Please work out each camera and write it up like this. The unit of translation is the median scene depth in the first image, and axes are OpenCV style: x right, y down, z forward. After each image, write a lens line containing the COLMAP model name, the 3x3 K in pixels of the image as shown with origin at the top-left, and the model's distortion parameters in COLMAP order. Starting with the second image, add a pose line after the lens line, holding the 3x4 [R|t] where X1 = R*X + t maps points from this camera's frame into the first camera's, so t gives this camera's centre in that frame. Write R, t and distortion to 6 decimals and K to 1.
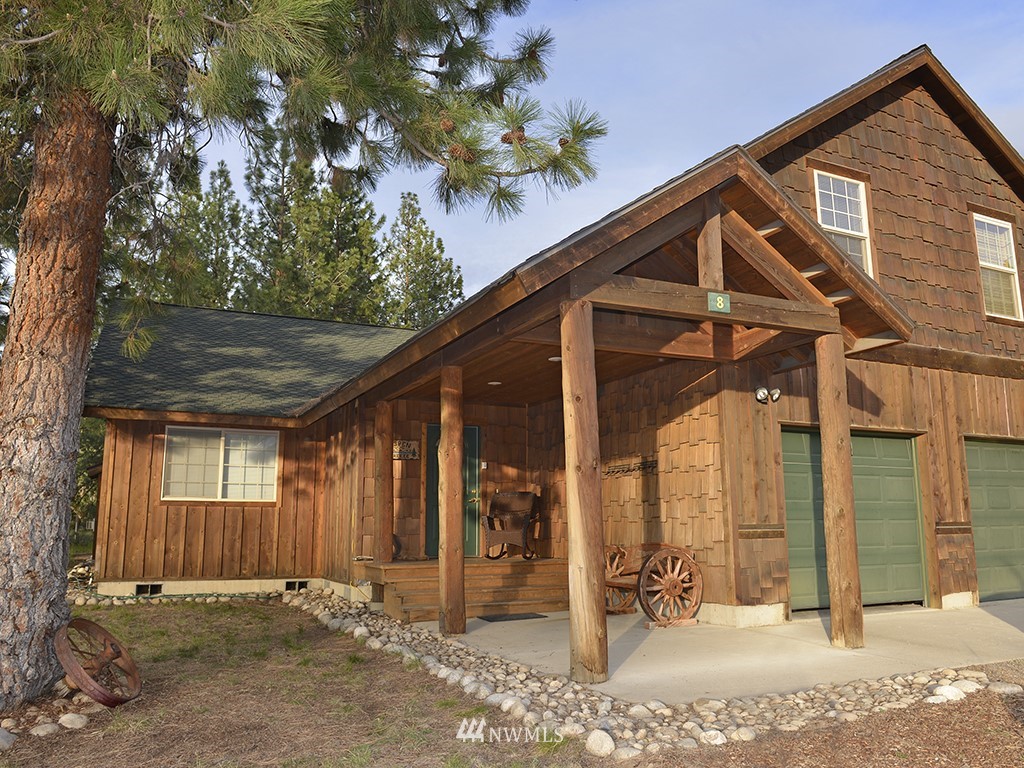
lens RADIAL K [[801.4, 0, 512.0], [0, 801.4, 384.0], [0, 0, 1]] dist [-0.040083, -0.012083]
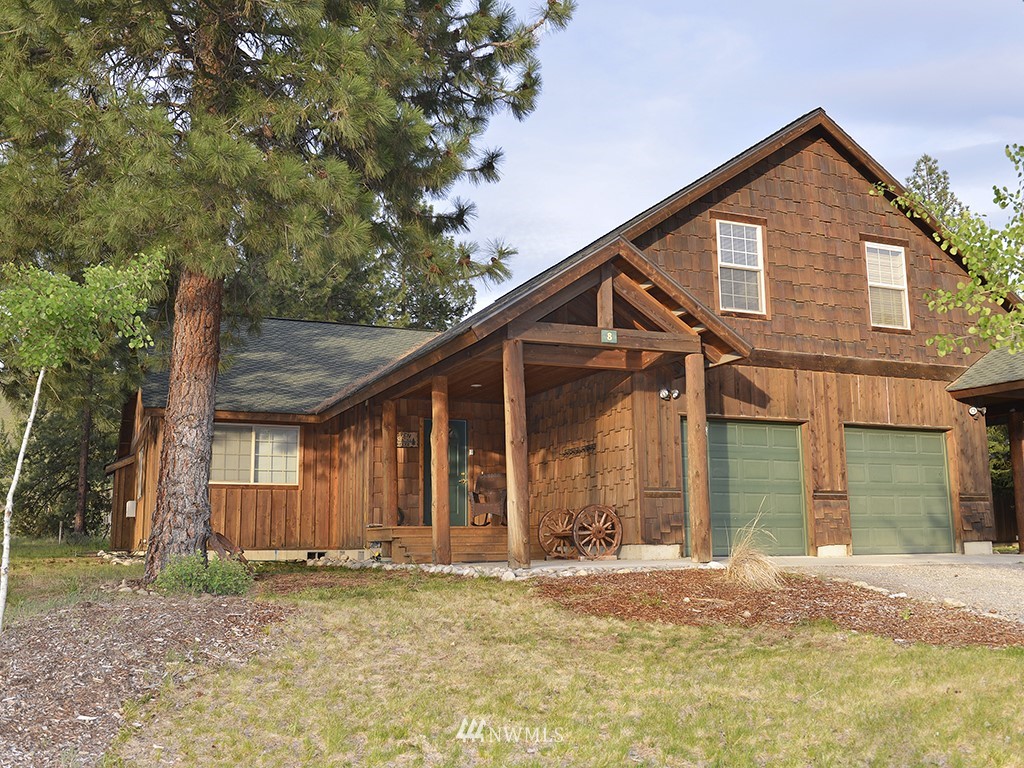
lens RADIAL K [[1006.9, 0, 495.2], [0, 1006.9, 384.4], [0, 0, 1]] dist [0.002341, 0.001813]
pose [[0.999116, -0.011122, -0.040548, 0.079343], [0.011682, 0.999839, 0.013605, -0.026137], [0.040390, -0.014067, 0.999085, -0.642500]]
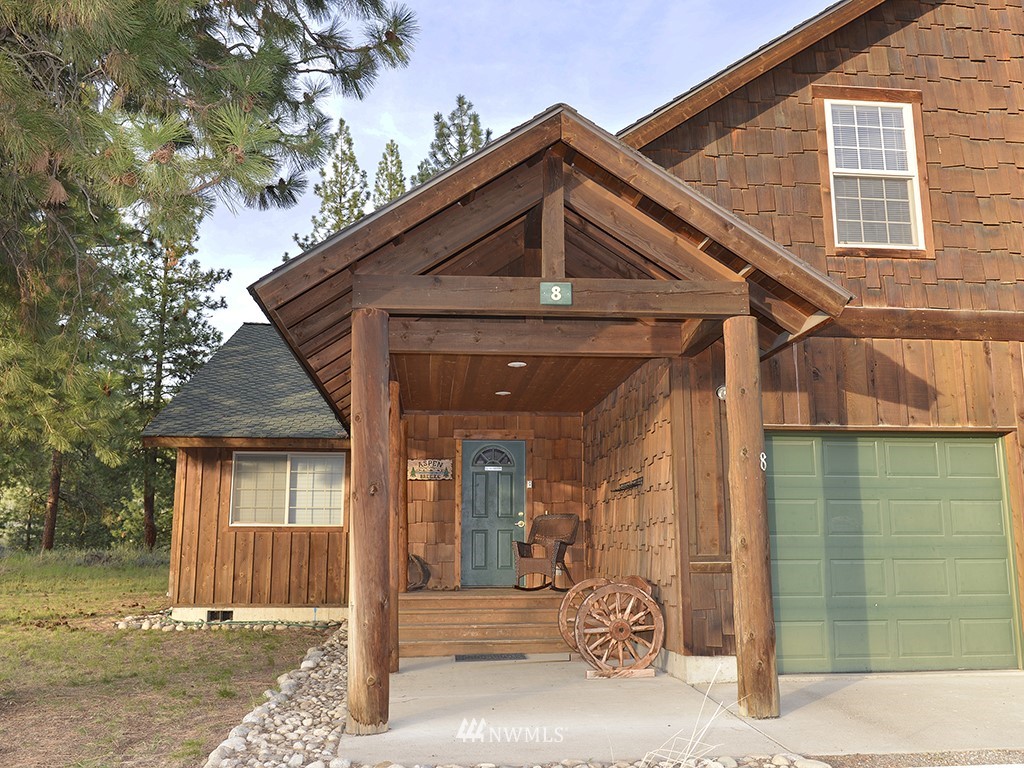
lens RADIAL K [[905.6, 0, 511.6], [0, 905.6, 378.7], [0, 0, 1]] dist [-0.015777, -0.018720]
pose [[0.939906, -0.061112, -0.335920, 0.358791], [0.058840, 0.998124, -0.016949, 0.000788], [0.336325, -0.003835, 0.941738, 0.057722]]
